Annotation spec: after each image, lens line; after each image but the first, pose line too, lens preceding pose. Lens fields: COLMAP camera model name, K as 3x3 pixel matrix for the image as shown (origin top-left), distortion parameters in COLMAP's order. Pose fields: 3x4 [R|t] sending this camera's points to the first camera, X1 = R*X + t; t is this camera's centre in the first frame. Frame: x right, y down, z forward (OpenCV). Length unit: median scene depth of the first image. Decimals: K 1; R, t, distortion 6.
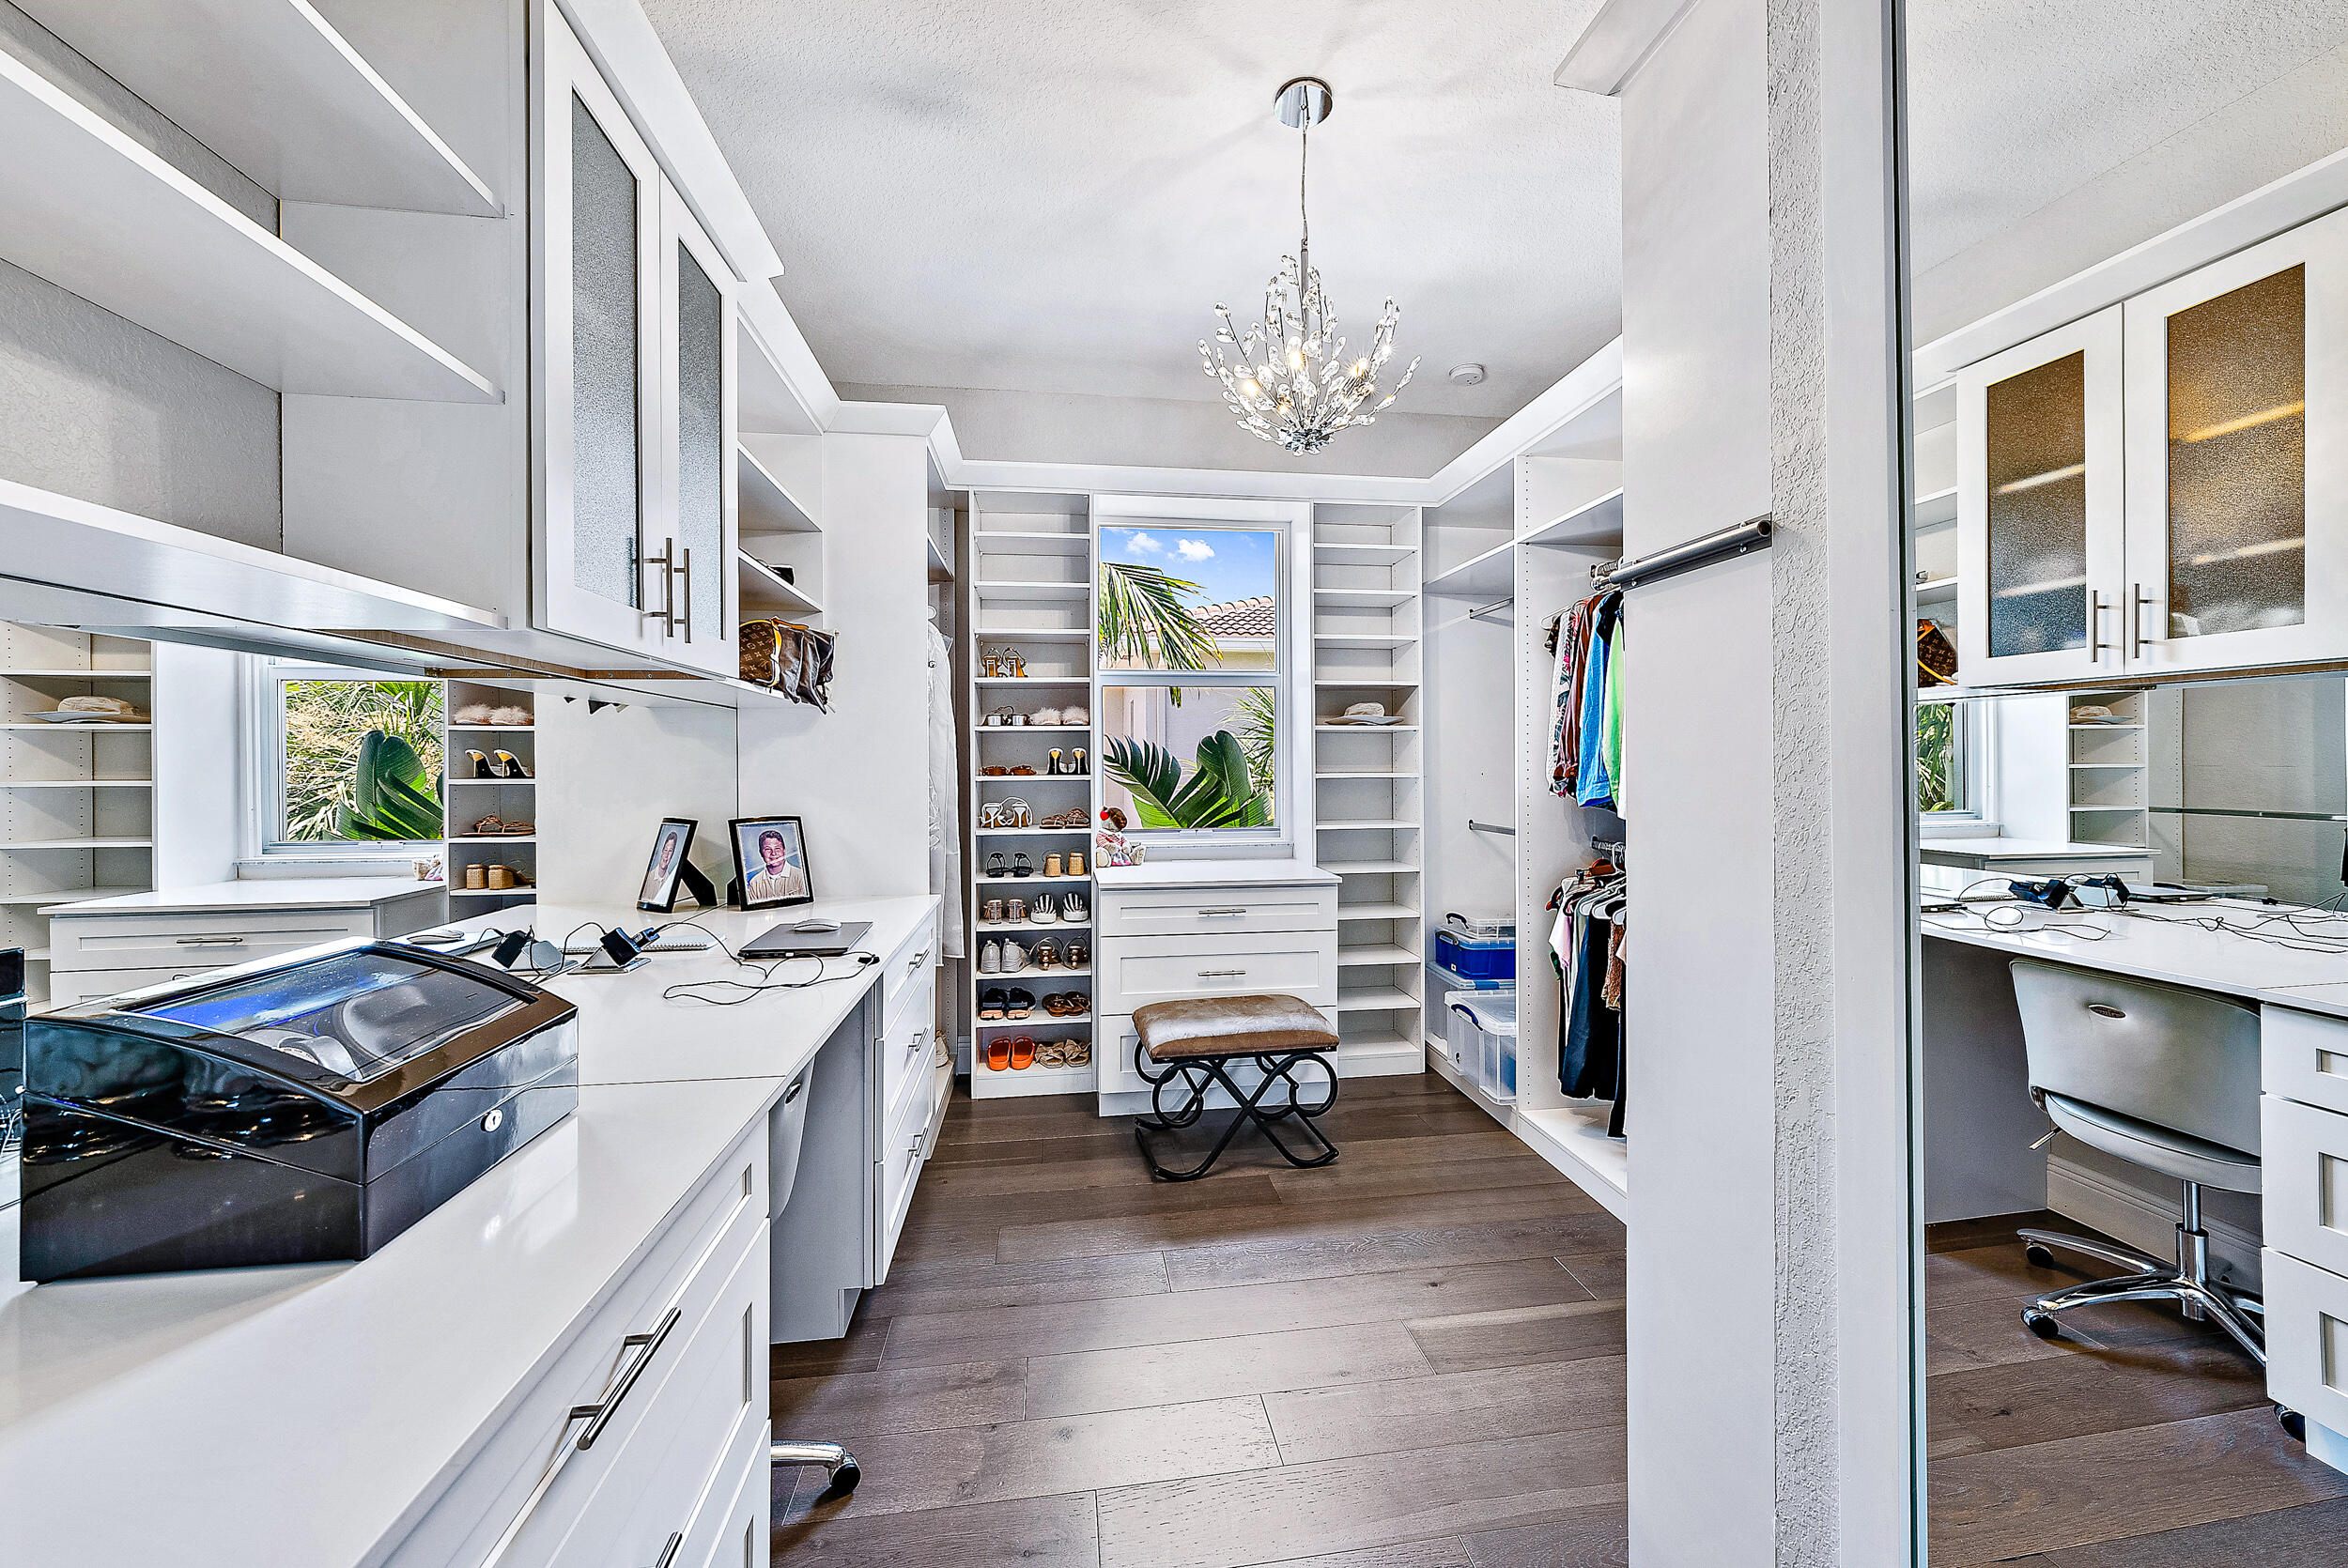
lens RADIAL K [[860.4, 0, 1184.1], [0, 860.4, 765.3], [0, 0, 1]] dist [-0.000606, -0.000004]
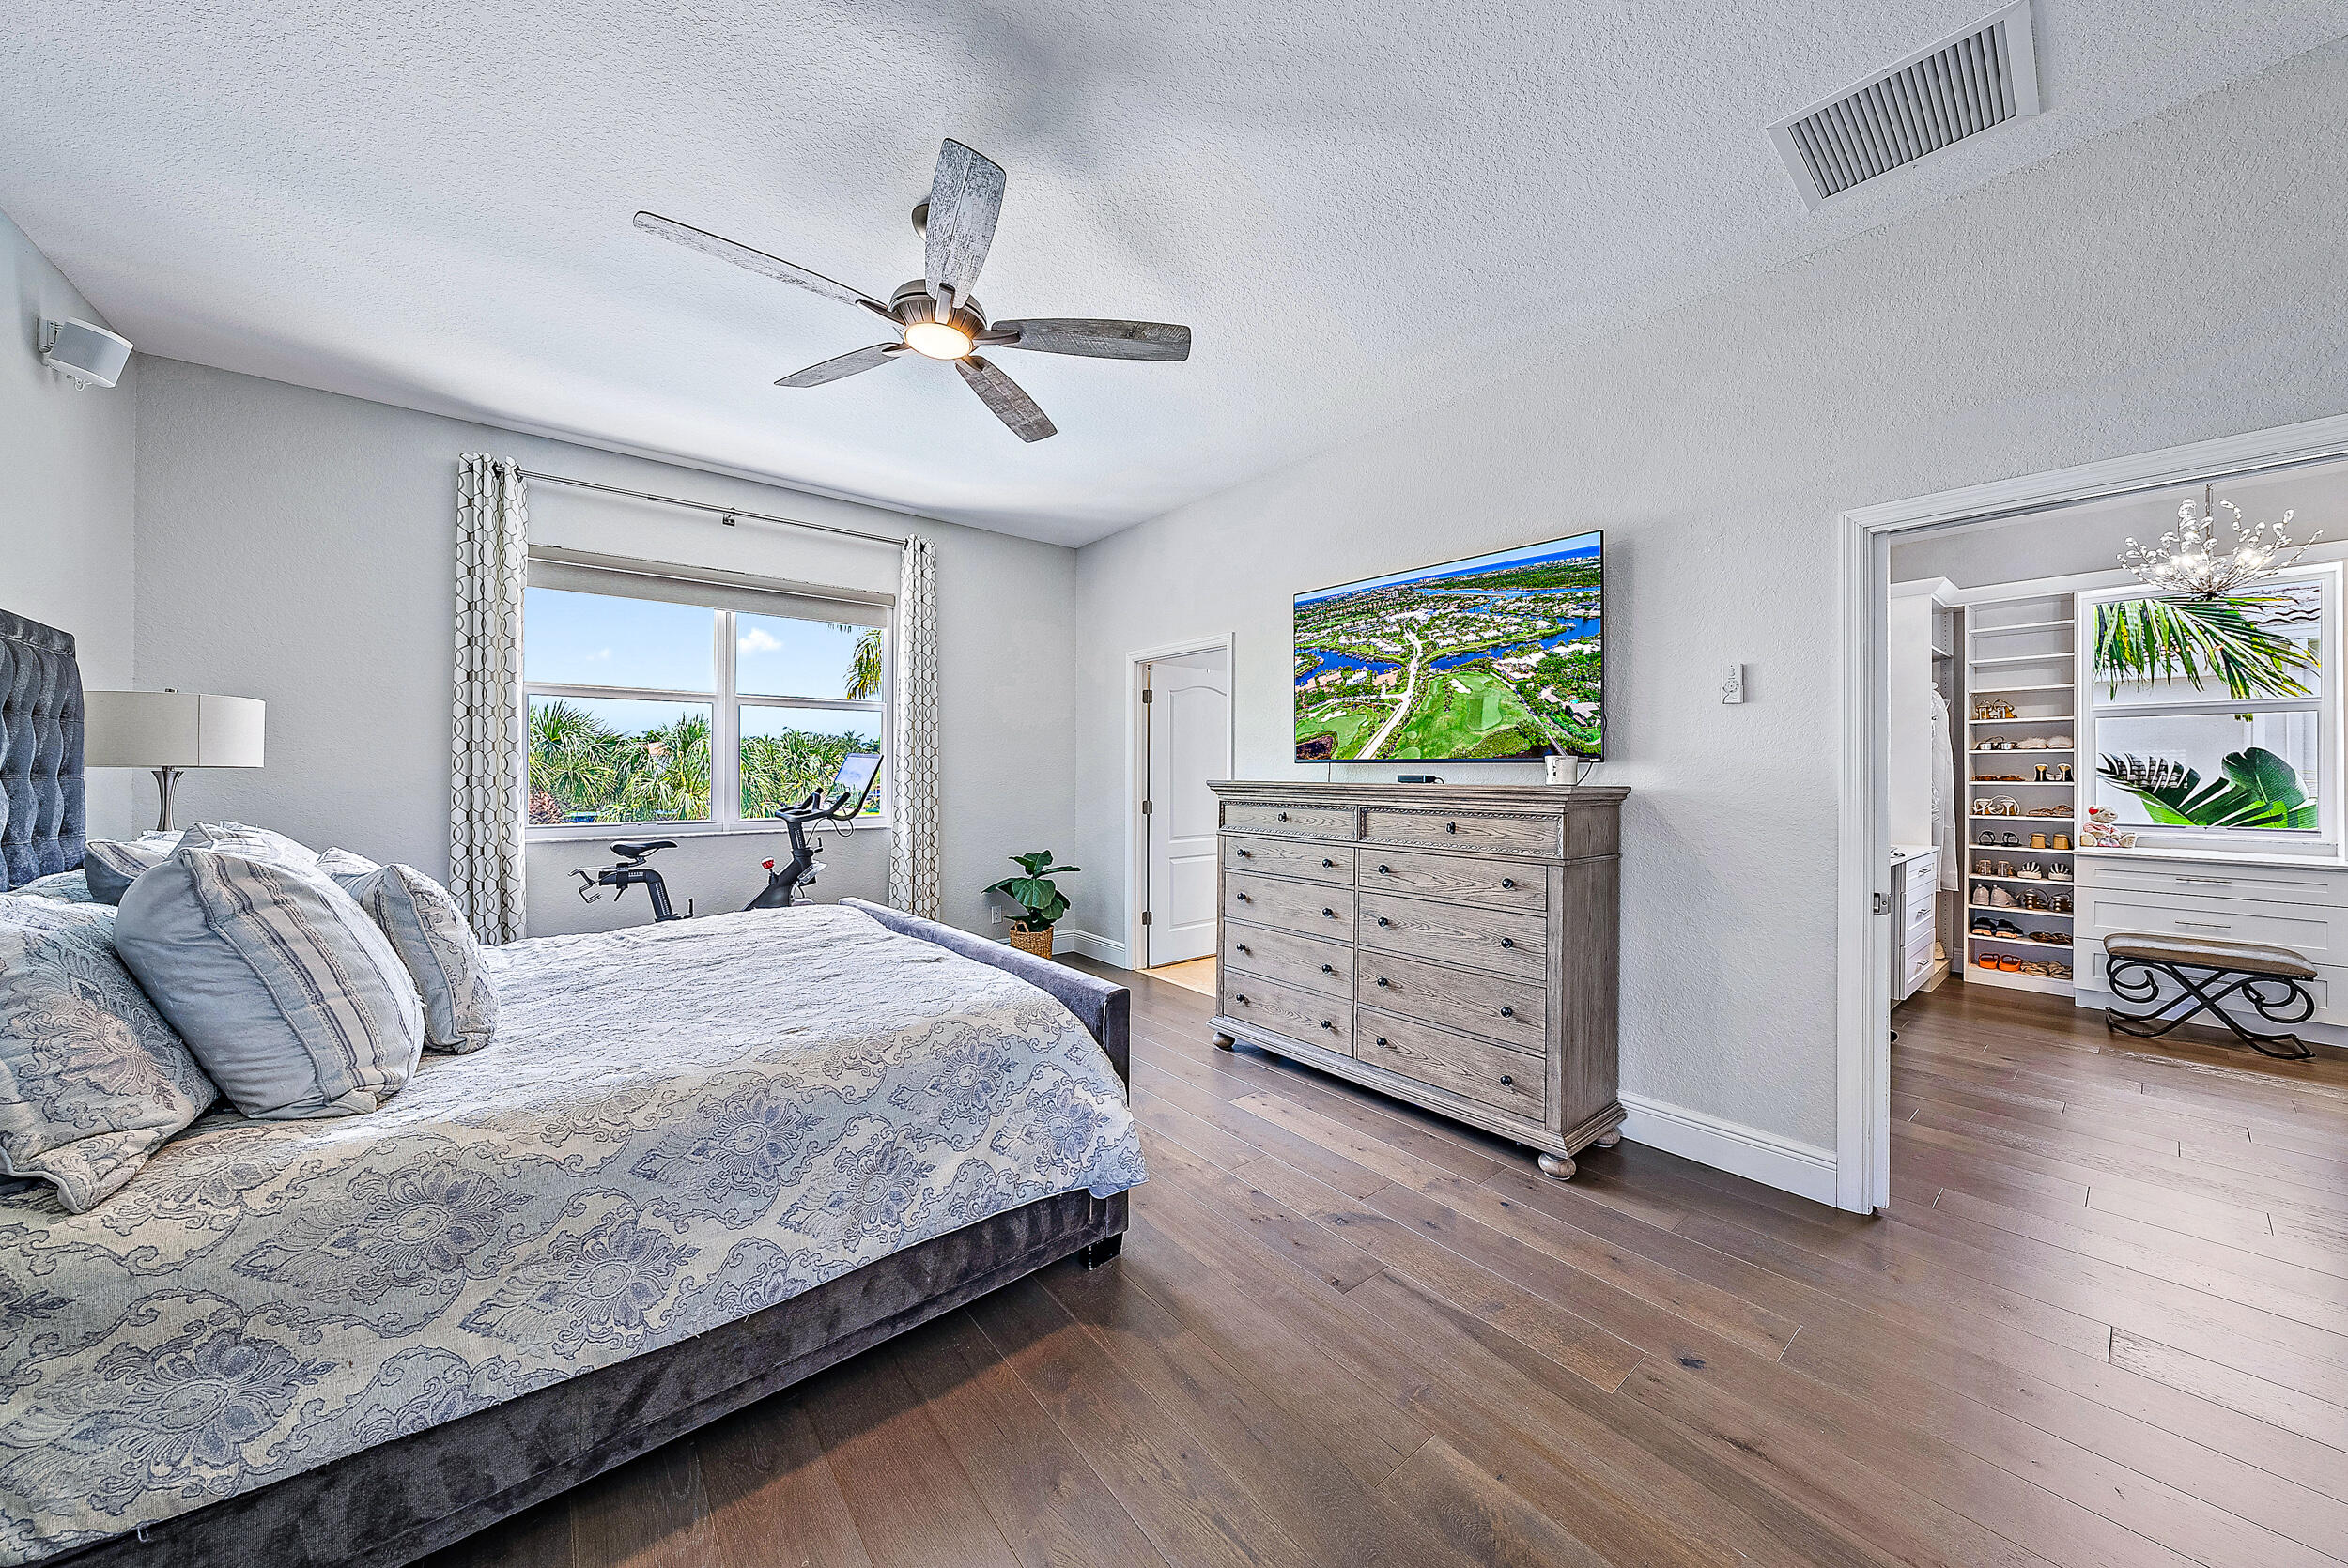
lens RADIAL K [[809.7, 0, 1178.0], [0, 809.7, 772.2], [0, 0, 1]] dist [-0.001656, -0.000012]
pose [[0.511451, 0.008016, -0.859275, 0.293981], [-0.006861, 0.999963, 0.005245, -0.002606], [0.859285, 0.003213, 0.511487, -1.023597]]
